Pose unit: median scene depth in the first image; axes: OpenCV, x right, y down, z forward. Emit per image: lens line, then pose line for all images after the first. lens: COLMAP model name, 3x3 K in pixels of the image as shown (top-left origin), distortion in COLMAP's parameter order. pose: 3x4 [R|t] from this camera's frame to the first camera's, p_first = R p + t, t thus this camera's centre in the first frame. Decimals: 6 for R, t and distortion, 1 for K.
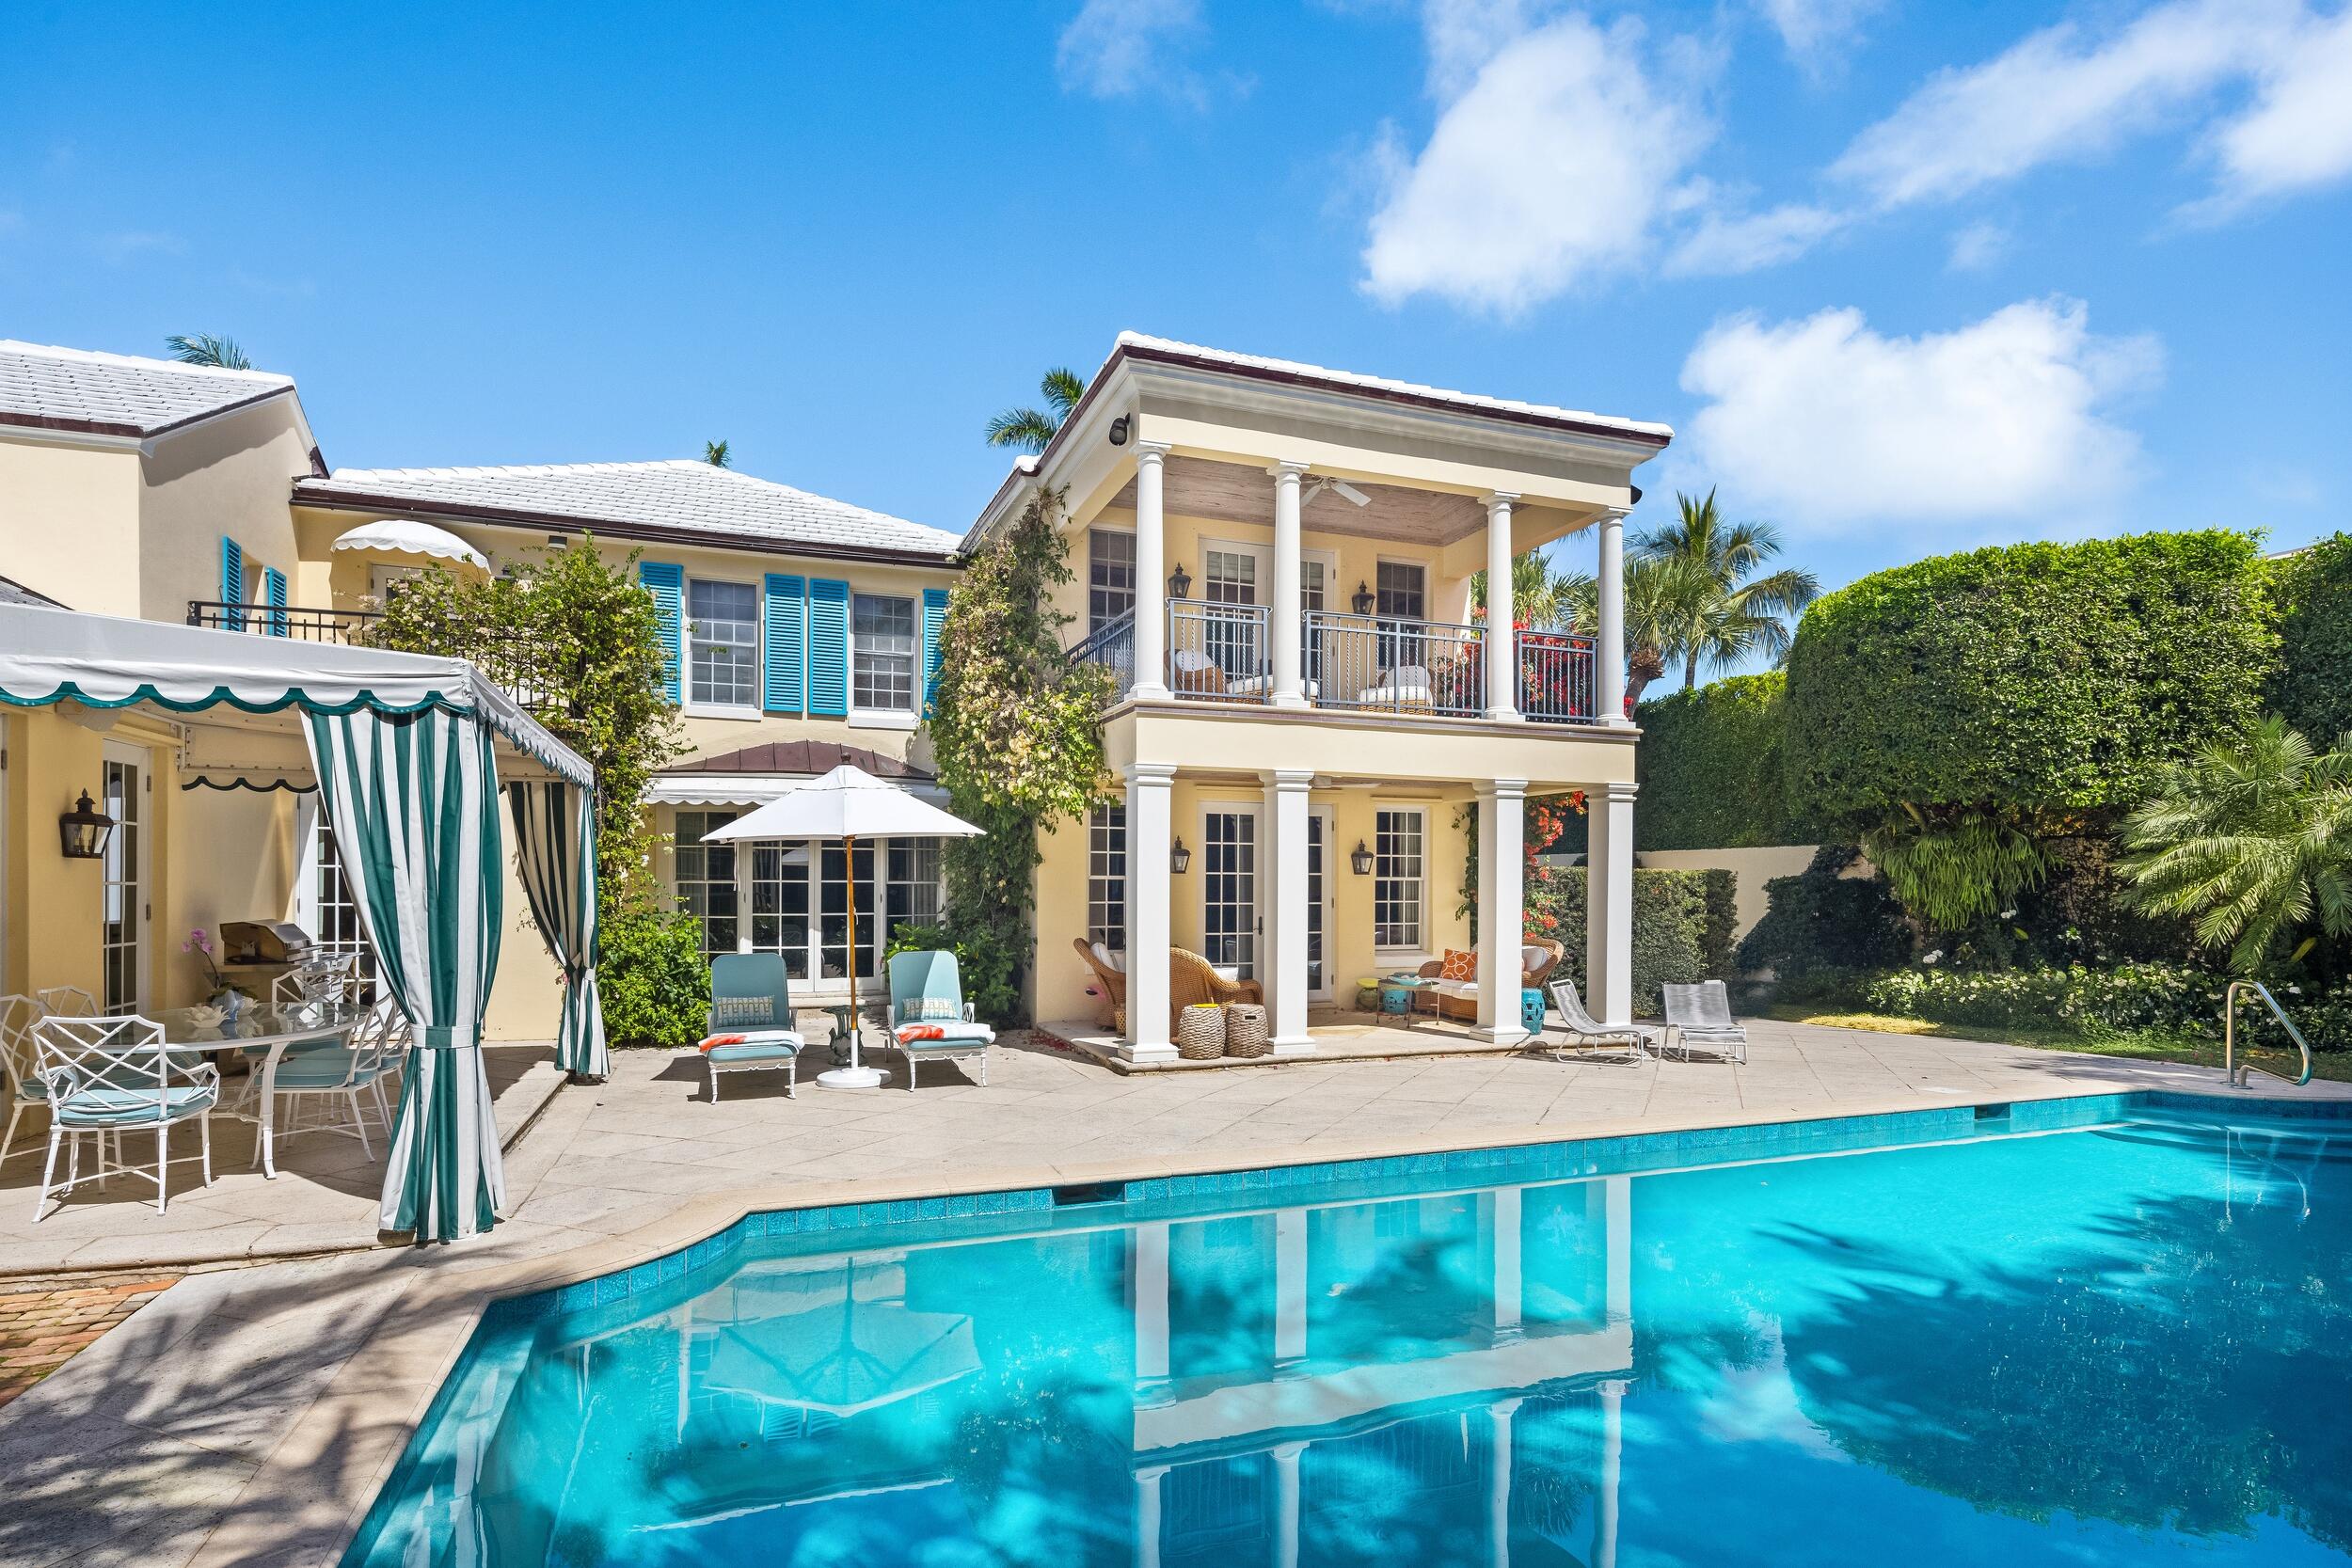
lens RADIAL K [[1177.3, 0, 1171.0], [0, 1177.3, 889.0], [0, 0, 1]] dist [-0.001599, -0.000293]
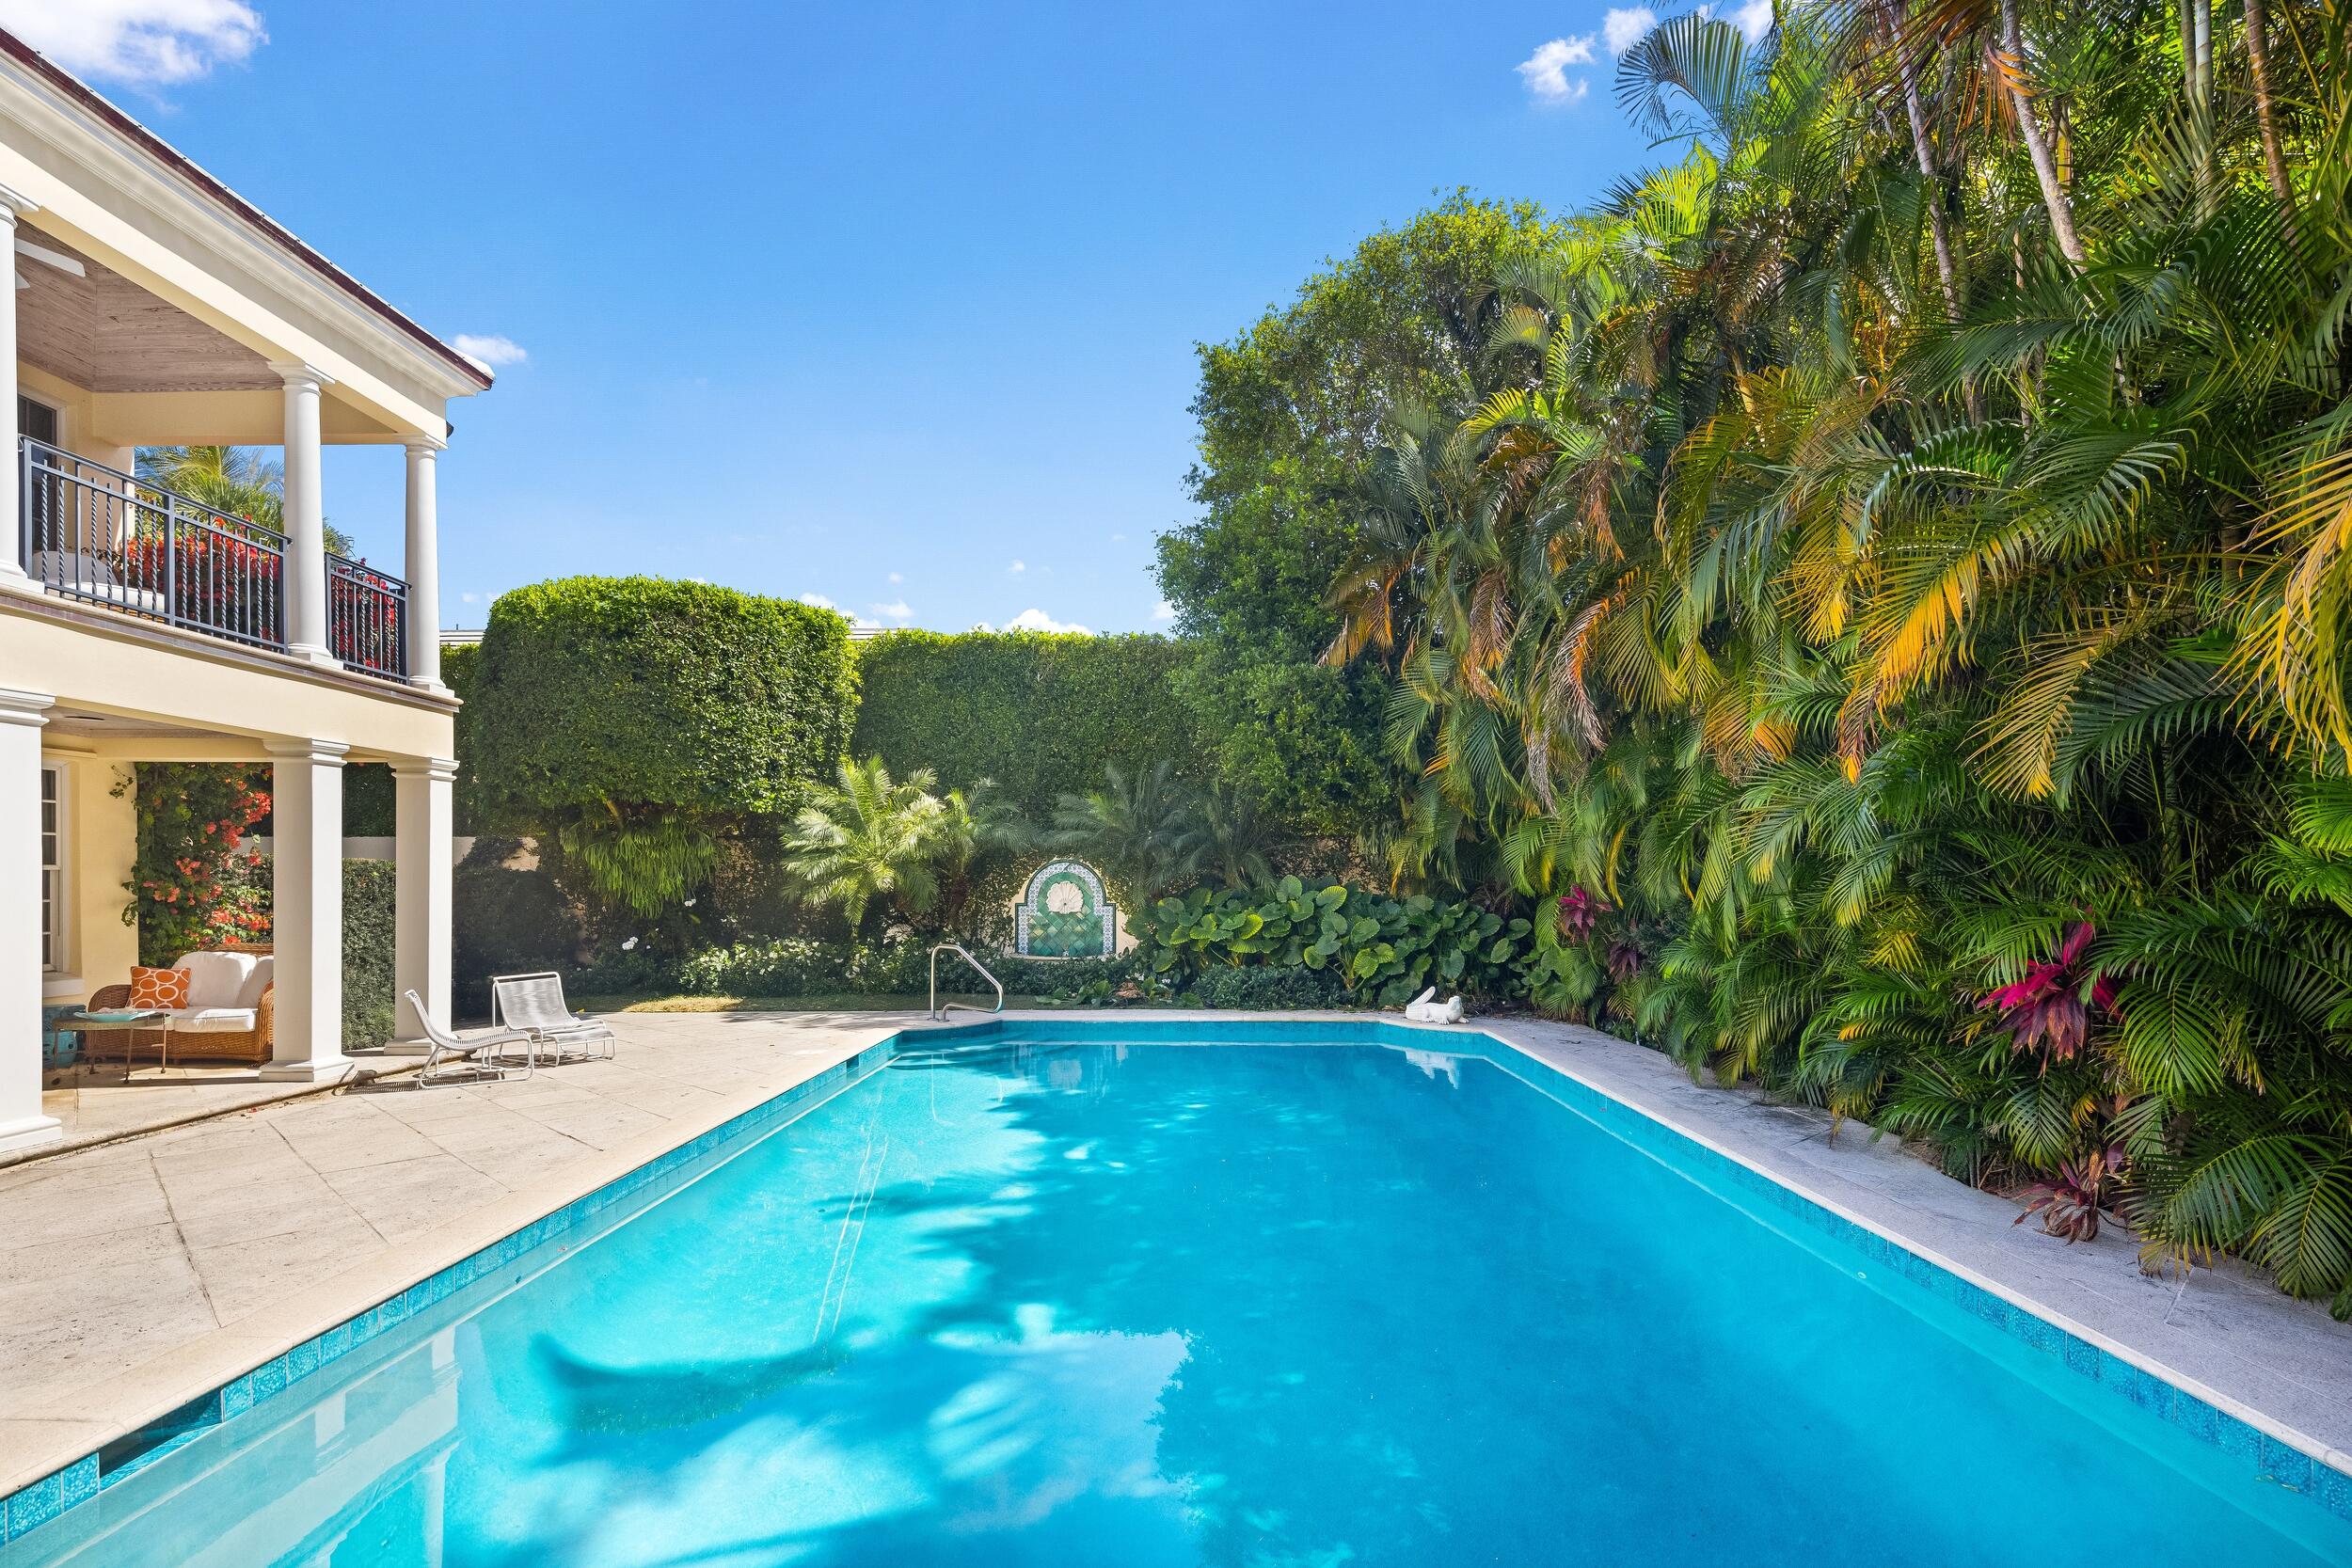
lens RADIAL K [[1142.1, 0, 1179.0], [0, 1142.1, 885.5], [0, 0, 1]] dist [0.000755, -0.000411]
pose [[0.362052, -0.005676, 0.932141, -0.192088], [0.003830, 0.999982, 0.004602, 0.001588], [-0.932150, 0.001904, 0.362067, 0.178486]]
